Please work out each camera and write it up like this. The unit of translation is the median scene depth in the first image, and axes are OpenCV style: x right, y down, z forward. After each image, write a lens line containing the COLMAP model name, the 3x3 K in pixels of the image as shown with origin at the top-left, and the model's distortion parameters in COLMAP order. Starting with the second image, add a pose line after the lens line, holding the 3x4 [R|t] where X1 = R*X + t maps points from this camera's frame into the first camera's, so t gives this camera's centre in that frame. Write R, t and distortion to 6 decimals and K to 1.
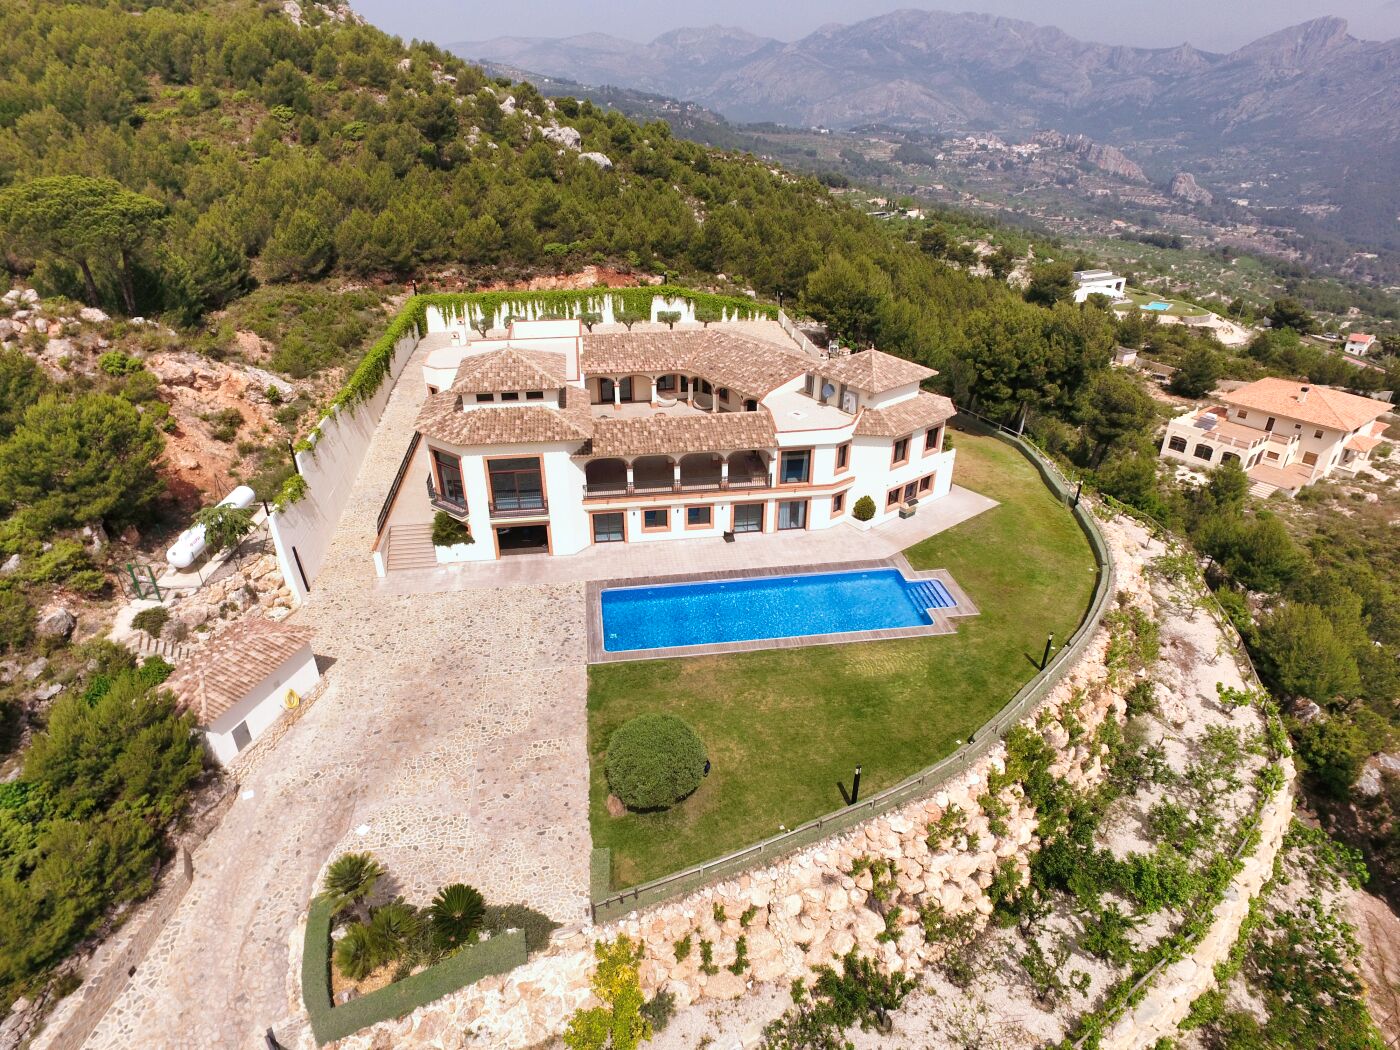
lens RADIAL K [[806.6, 0, 692.5], [0, 806.6, 524.8], [0, 0, 1]] dist [-0.013756, 0.013320]
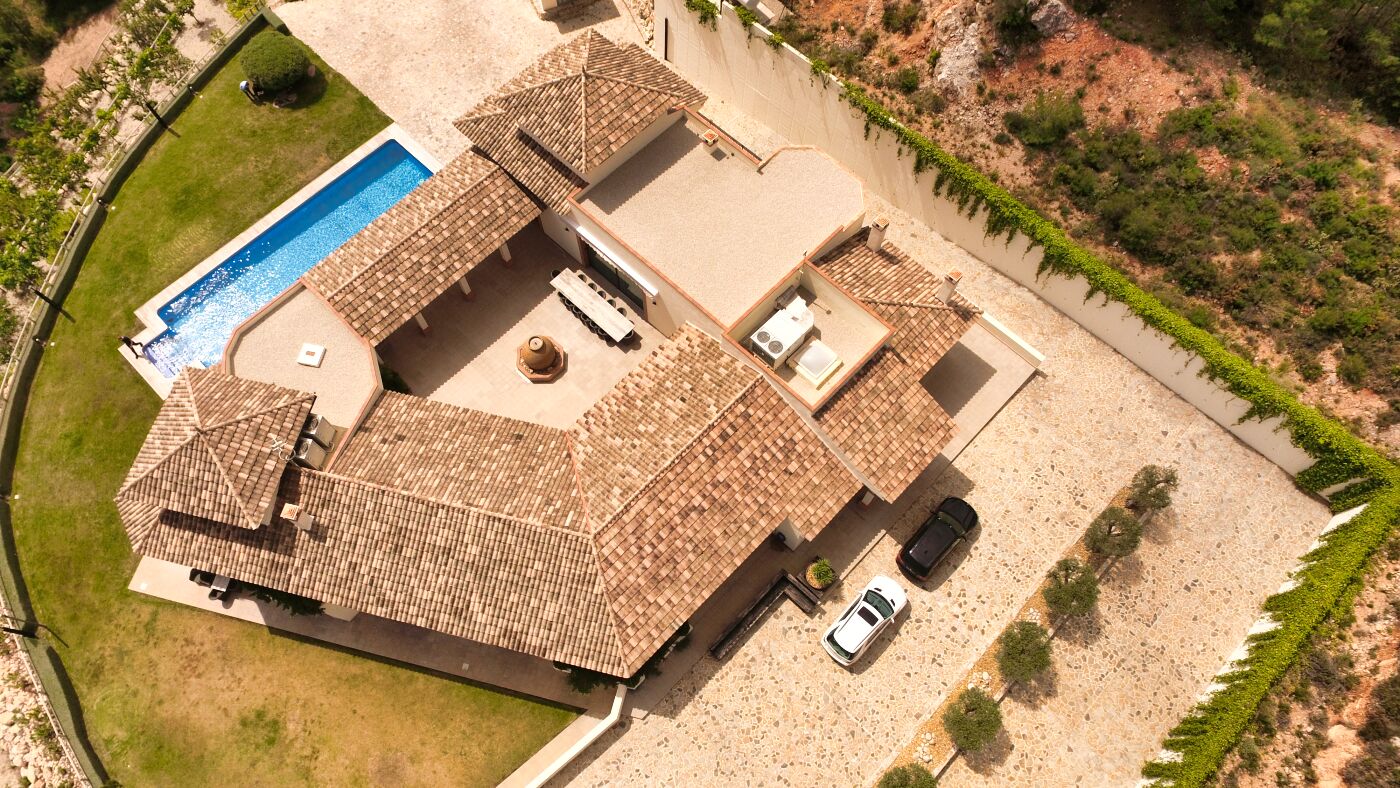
lens RADIAL K [[801.1, 0, 693.6], [0, 801.1, 491.6], [0, 0, 1]] dist [-0.016954, 0.007607]
pose [[-0.784324, 0.586367, -0.202506, 0.079415], [-0.291001, -0.059472, 0.954873, -0.976402], [0.547863, 0.807859, 0.217279, 1.177138]]
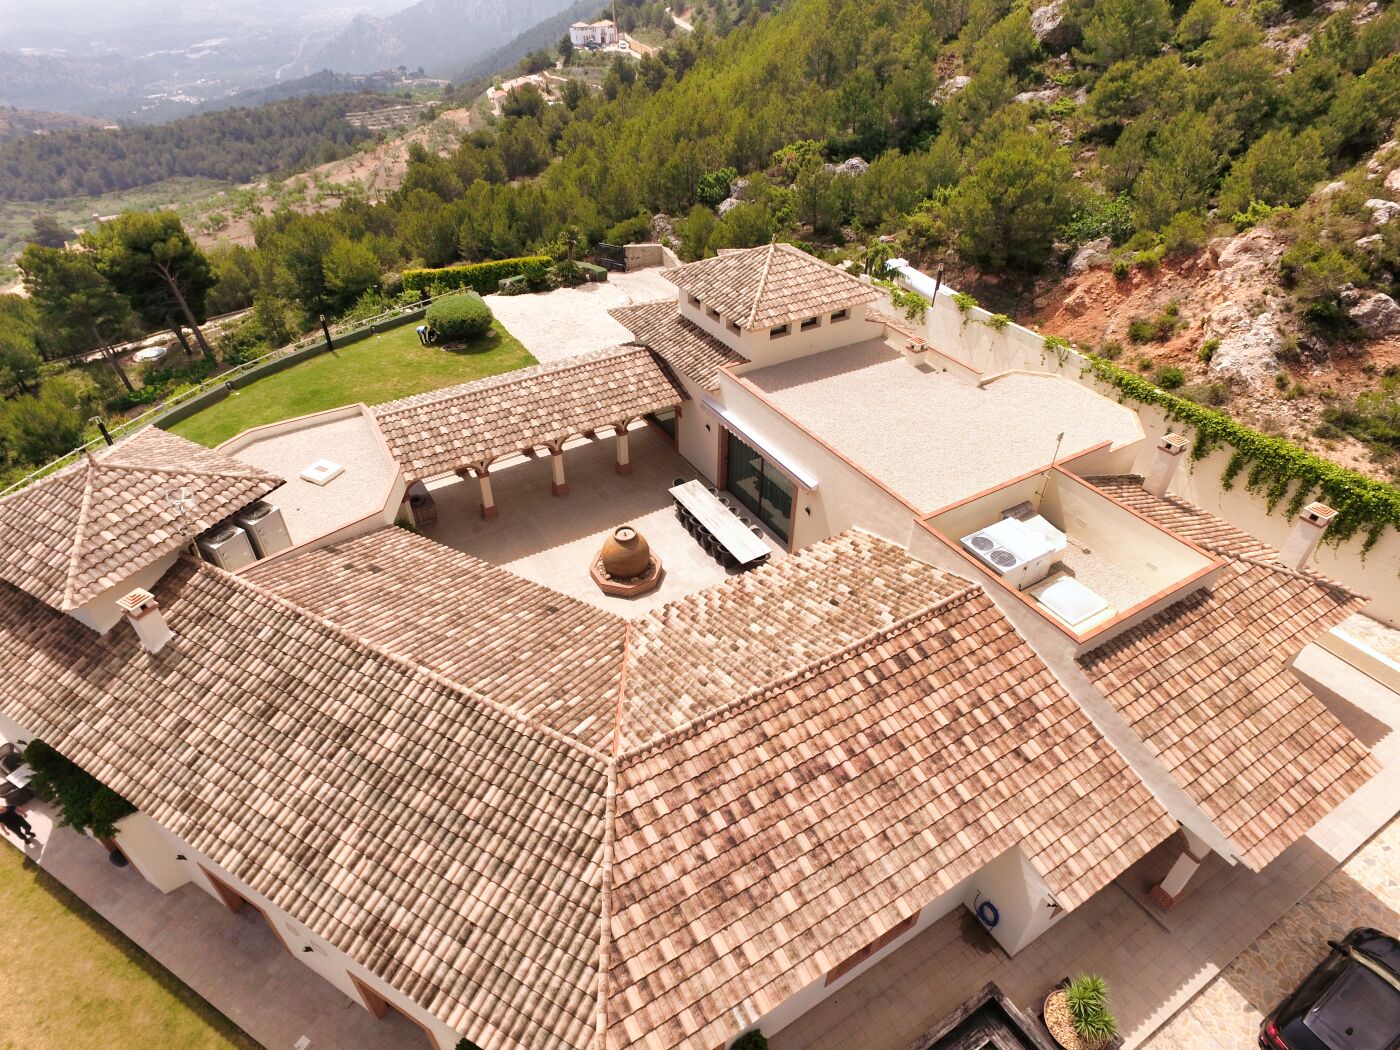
lens RADIAL K [[806.6, 0, 689.4], [0, 806.6, 527.4], [0, 0, 1]] dist [-0.013756, 0.013320]
pose [[-0.919391, 0.246121, -0.306830, 0.082195], [-0.181636, 0.426258, 0.886178, -0.655445], [0.348896, 0.870476, -0.347194, 1.348570]]
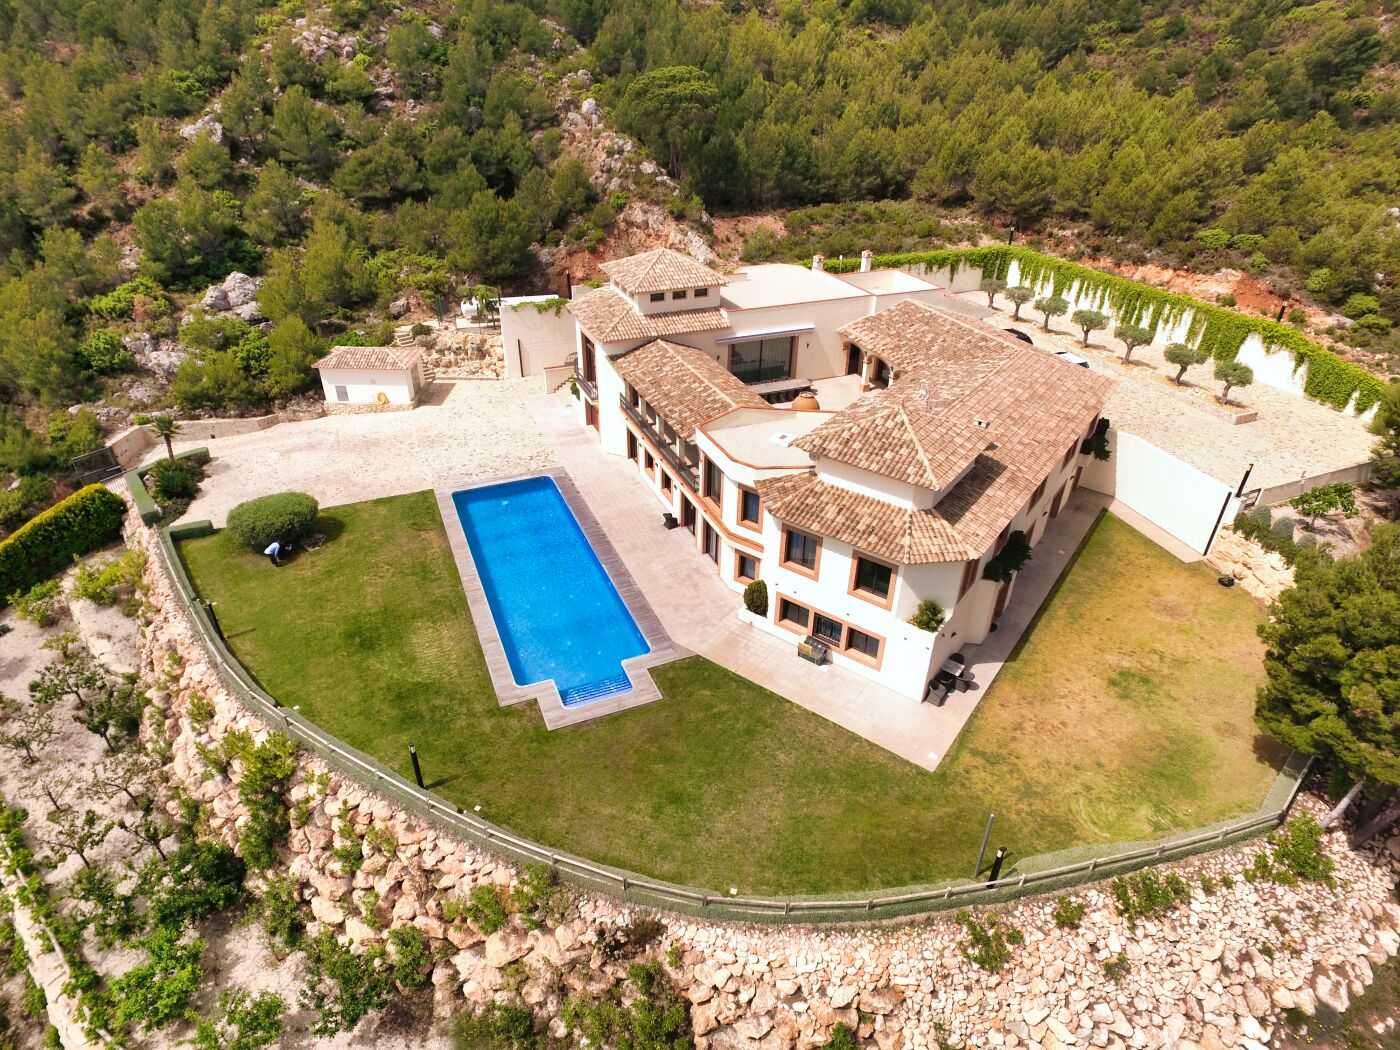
lens RADIAL K [[806.6, 0, 697.3], [0, 806.6, 527.9], [0, 0, 1]] dist [-0.013756, 0.013320]
pose [[0.265545, 0.509771, -0.818303, 0.776069], [-0.470998, 0.809187, 0.351250, -0.301489], [0.841218, 0.292146, 0.454977, 0.649270]]
